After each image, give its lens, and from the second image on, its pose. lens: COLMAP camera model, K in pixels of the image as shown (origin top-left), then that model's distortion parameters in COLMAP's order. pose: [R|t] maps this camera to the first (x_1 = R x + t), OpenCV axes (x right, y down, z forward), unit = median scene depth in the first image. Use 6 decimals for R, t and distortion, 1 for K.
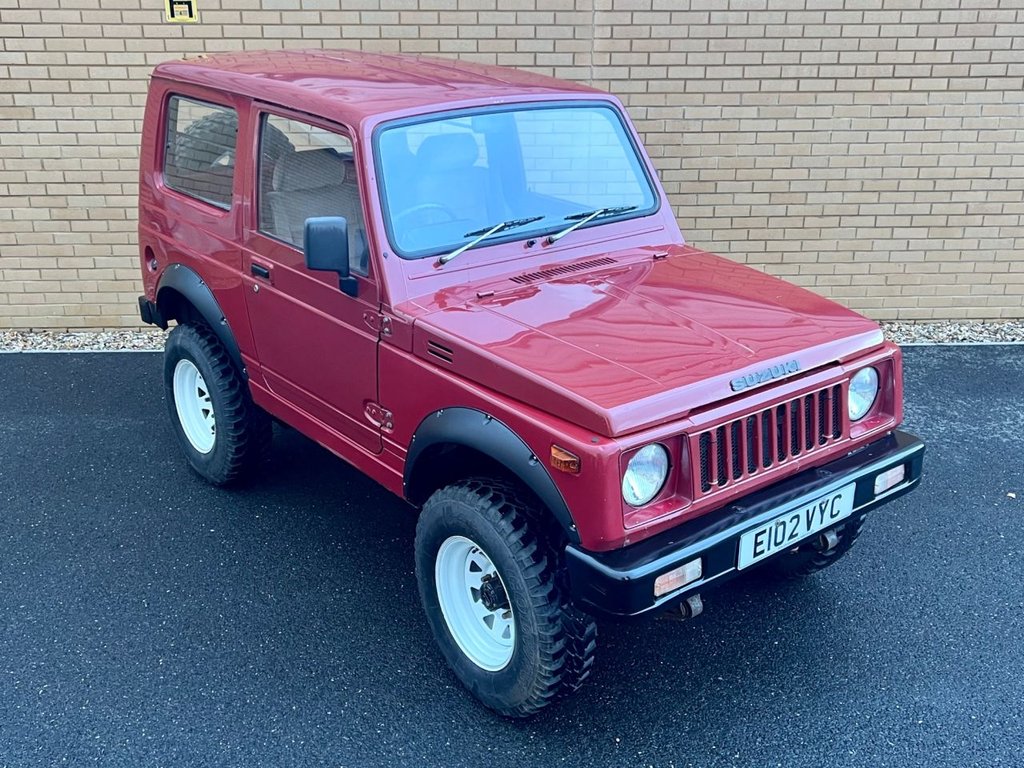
lens RADIAL K [[1082.7, 0, 511.7], [0, 1082.7, 414.6], [0, 0, 1]] dist [0.077885, -0.133941]
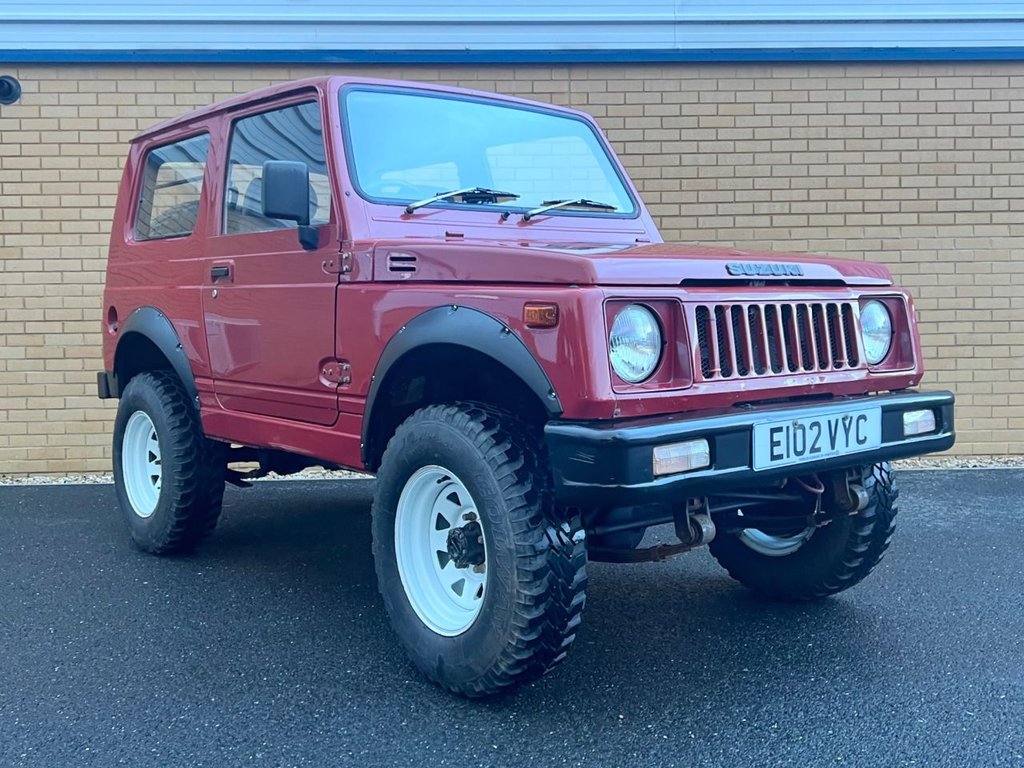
lens RADIAL K [[1065.4, 0, 506.9], [0, 1065.4, 357.1], [0, 0, 1]] dist [0.096594, -0.199513]
pose [[0.999881, -0.015196, 0.002484, 0.016392], [0.015155, 0.942682, -0.333349, 0.294599], [0.002724, 0.333347, 0.942800, 0.175291]]
